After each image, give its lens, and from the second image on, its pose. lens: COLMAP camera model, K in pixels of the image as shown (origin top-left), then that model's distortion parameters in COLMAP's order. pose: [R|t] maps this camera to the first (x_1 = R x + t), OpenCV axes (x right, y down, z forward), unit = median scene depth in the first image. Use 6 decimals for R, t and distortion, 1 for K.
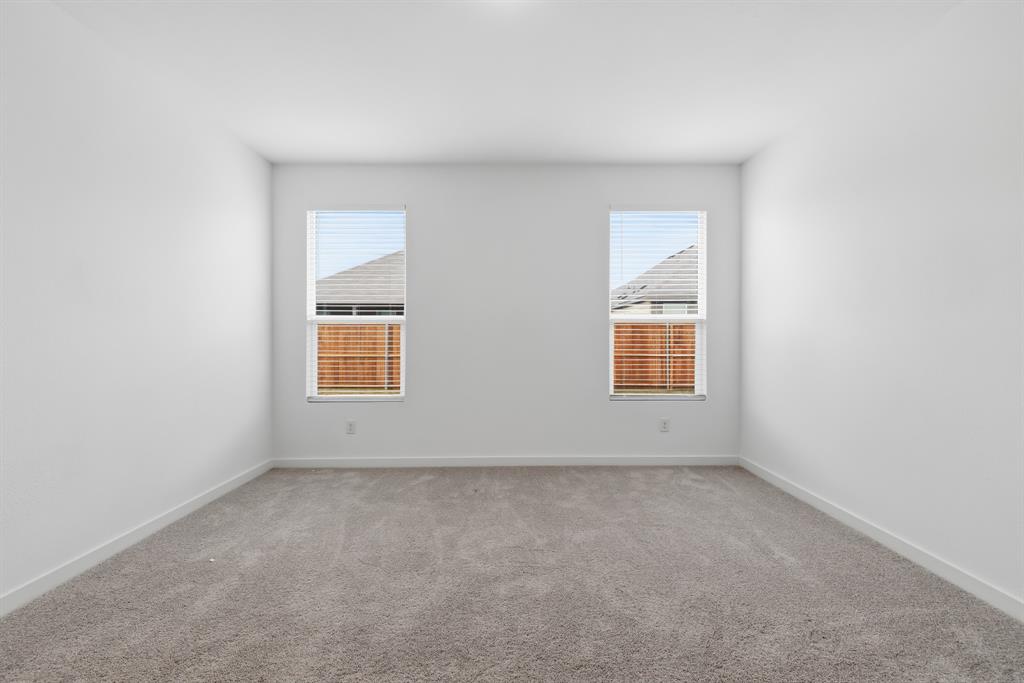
lens RADIAL K [[519.4, 0, 510.7], [0, 519.4, 339.4], [0, 0, 1]] dist [0.000787, -0.000183]
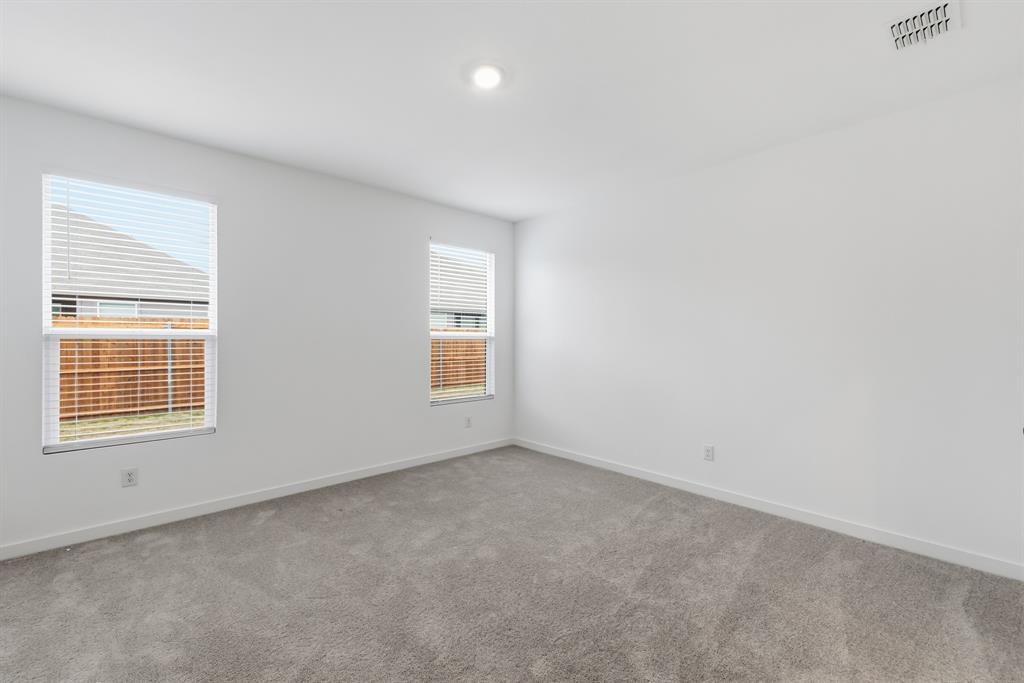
lens RADIAL K [[567.1, 0, 512.0], [0, 567.1, 341.5], [0, 0, 1]] dist [-0.000448, -0.001158]
pose [[0.634741, -0.004124, 0.772714, -0.694783], [0.014820, 0.999867, -0.006838, -0.015904], [-0.772583, 0.015791, 0.634717, 0.065084]]
